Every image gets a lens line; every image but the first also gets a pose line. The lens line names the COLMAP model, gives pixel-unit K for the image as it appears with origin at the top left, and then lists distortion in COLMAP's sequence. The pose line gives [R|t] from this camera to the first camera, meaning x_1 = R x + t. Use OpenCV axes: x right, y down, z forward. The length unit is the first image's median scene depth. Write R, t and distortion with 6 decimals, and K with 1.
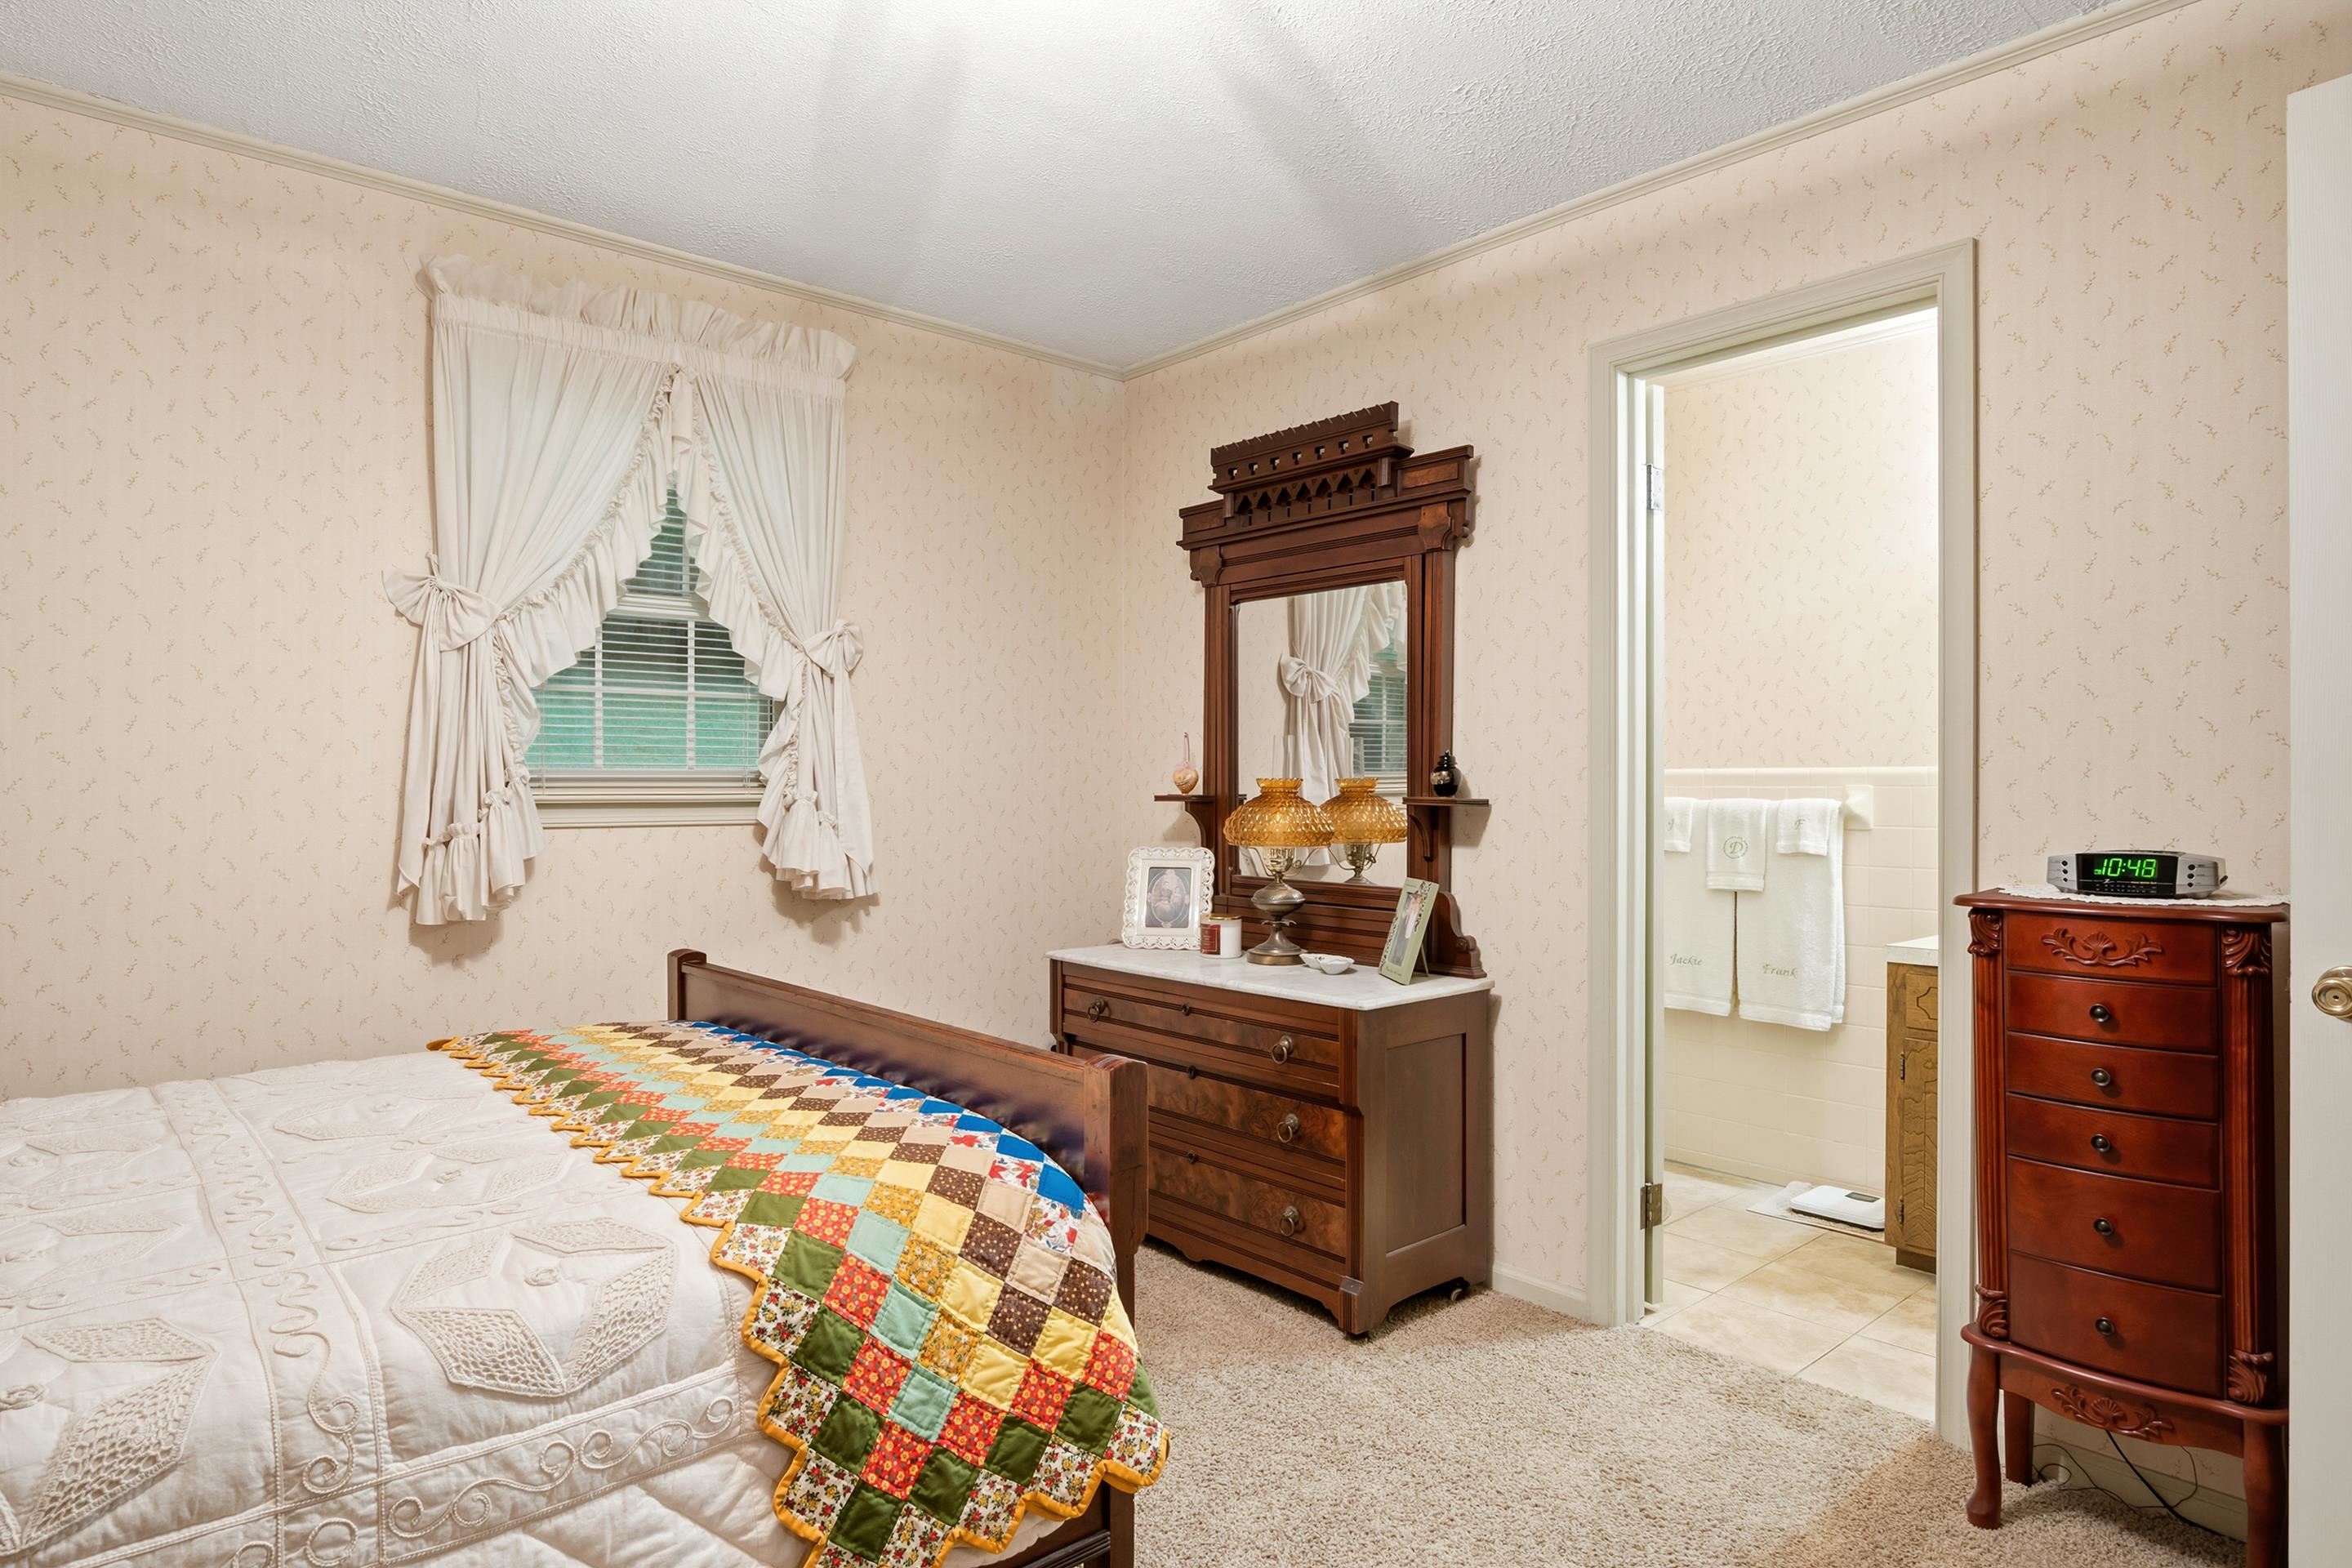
lens RADIAL K [[1335.8, 0, 1172.1], [0, 1335.8, 774.9], [0, 0, 1]] dist [-0.000433, -0.002939]
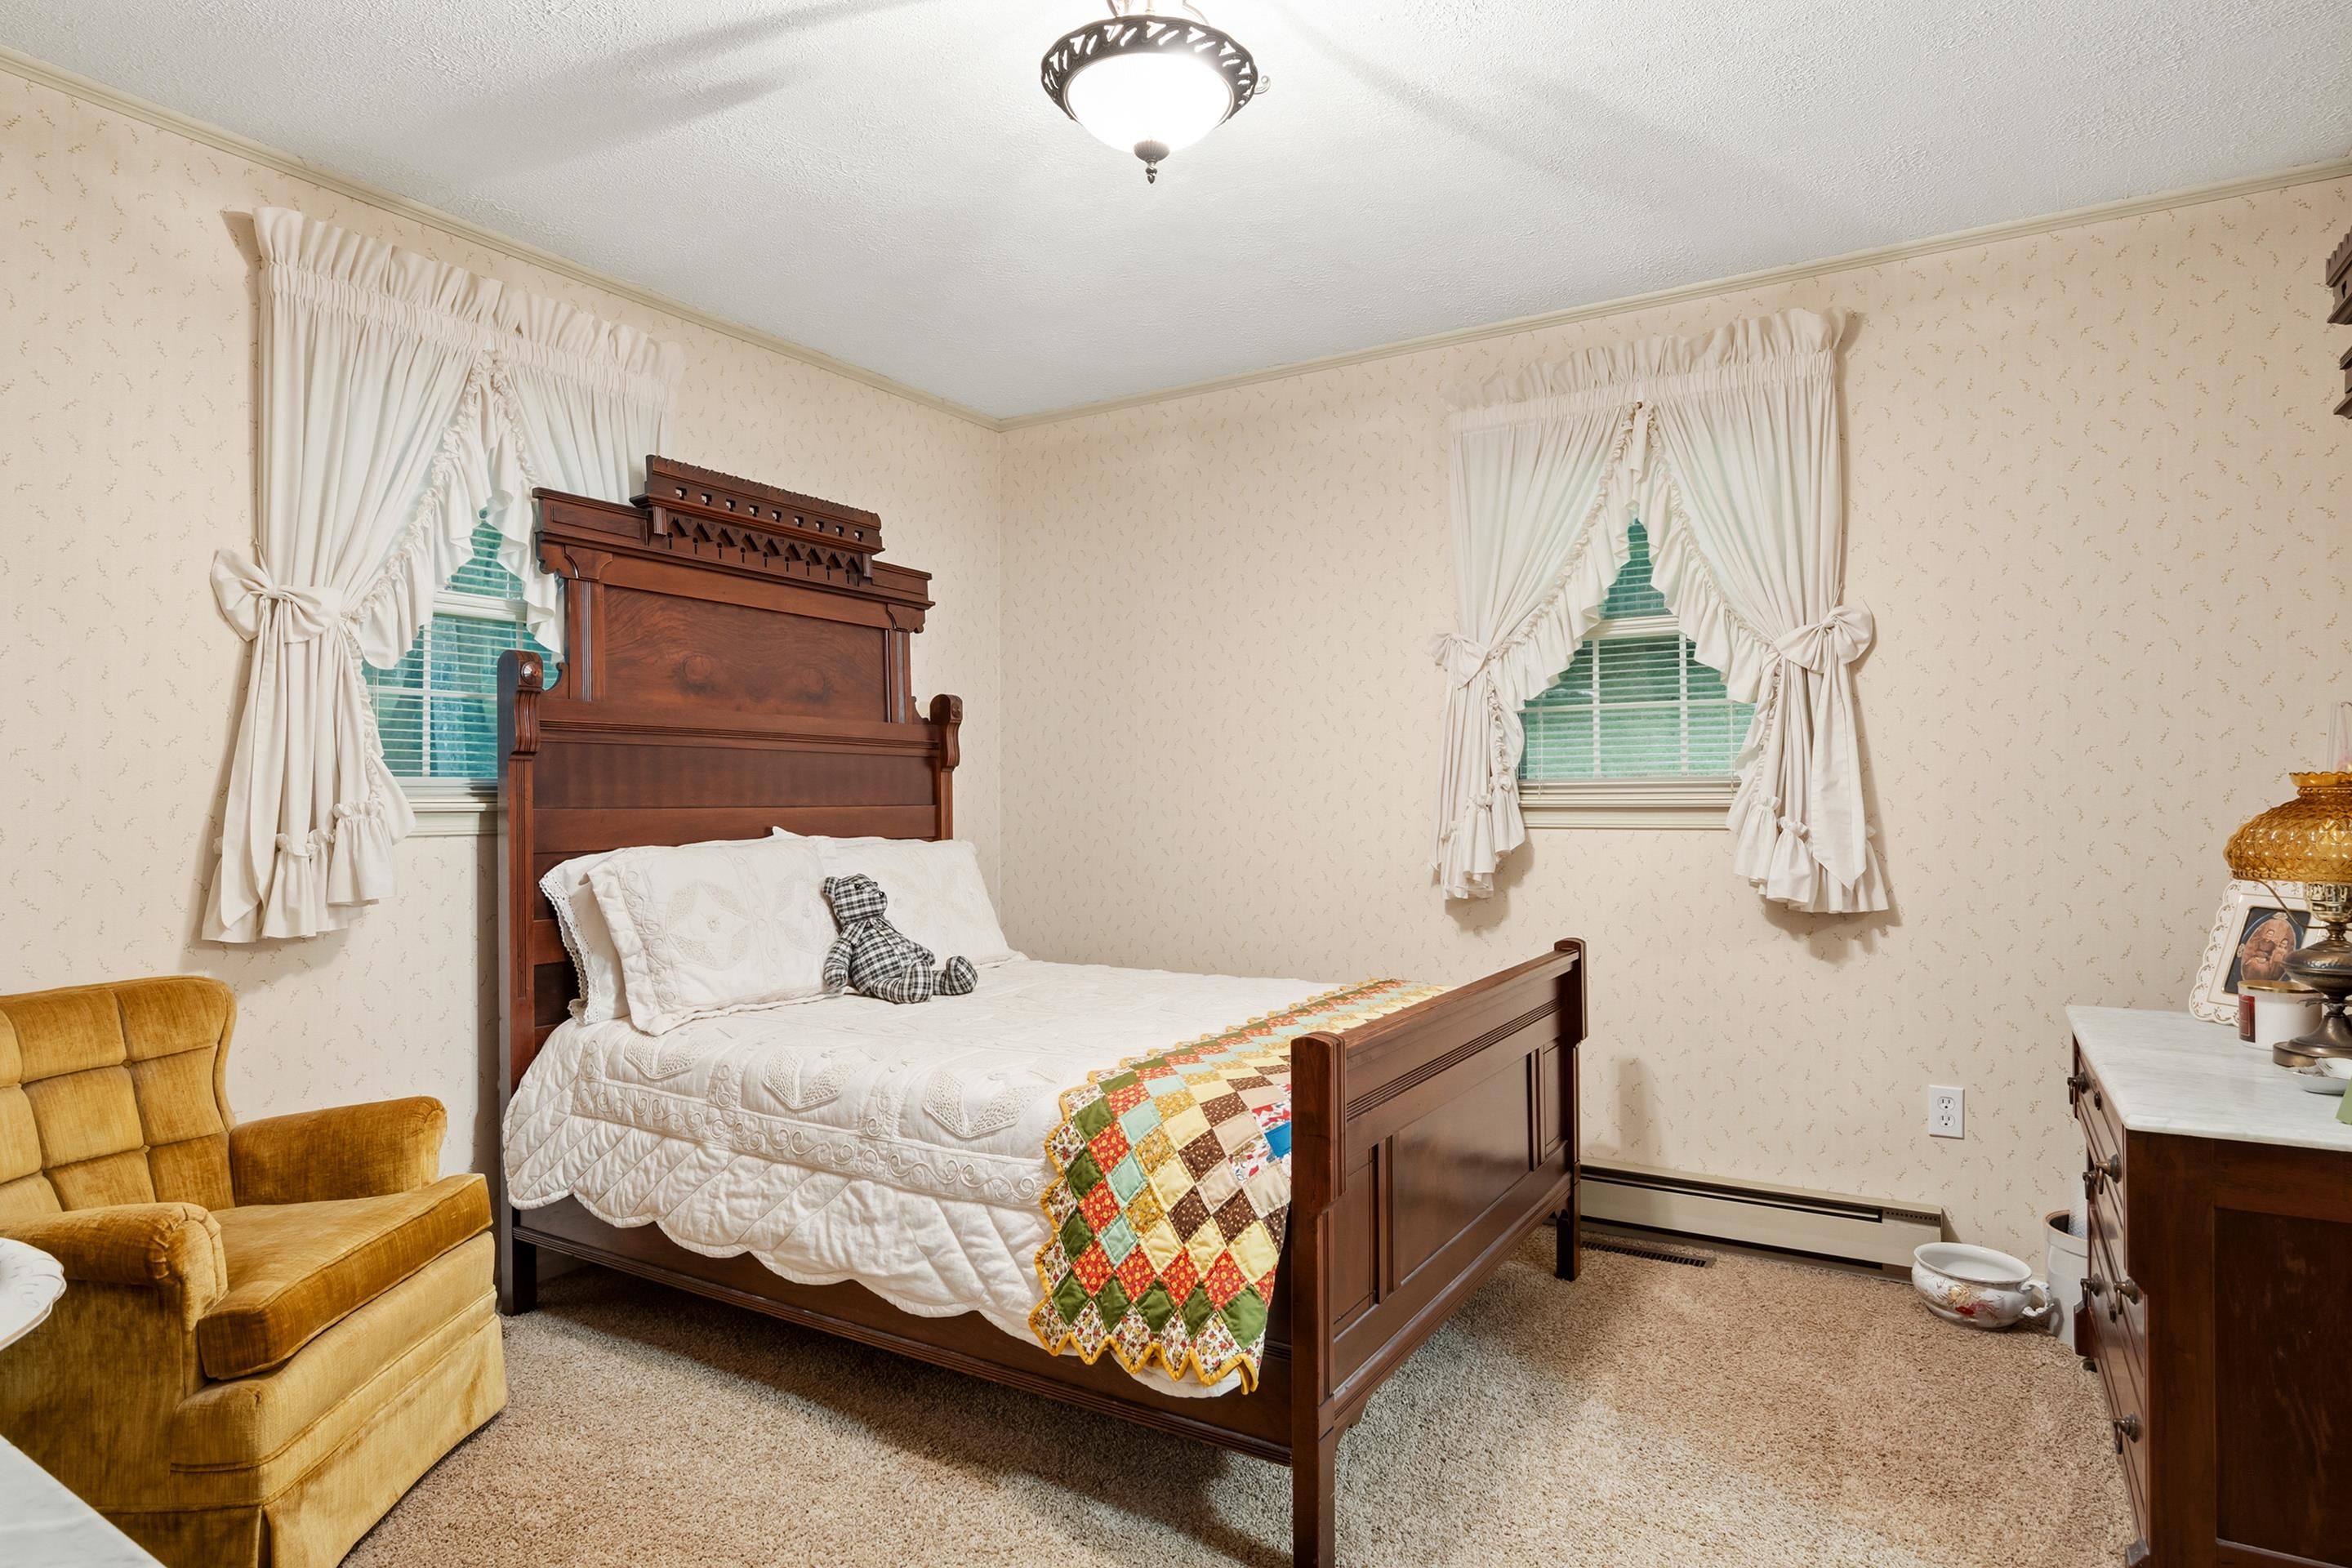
lens RADIAL K [[1338.9, 0, 1161.4], [0, 1338.9, 793.9], [0, 0, 1]] dist [-0.001591, -0.010721]
pose [[0.283216, -0.007403, -0.959028, 1.100539], [0.010217, 0.999937, -0.004701, 0.021986], [0.959002, -0.008467, 0.283274, 0.639149]]
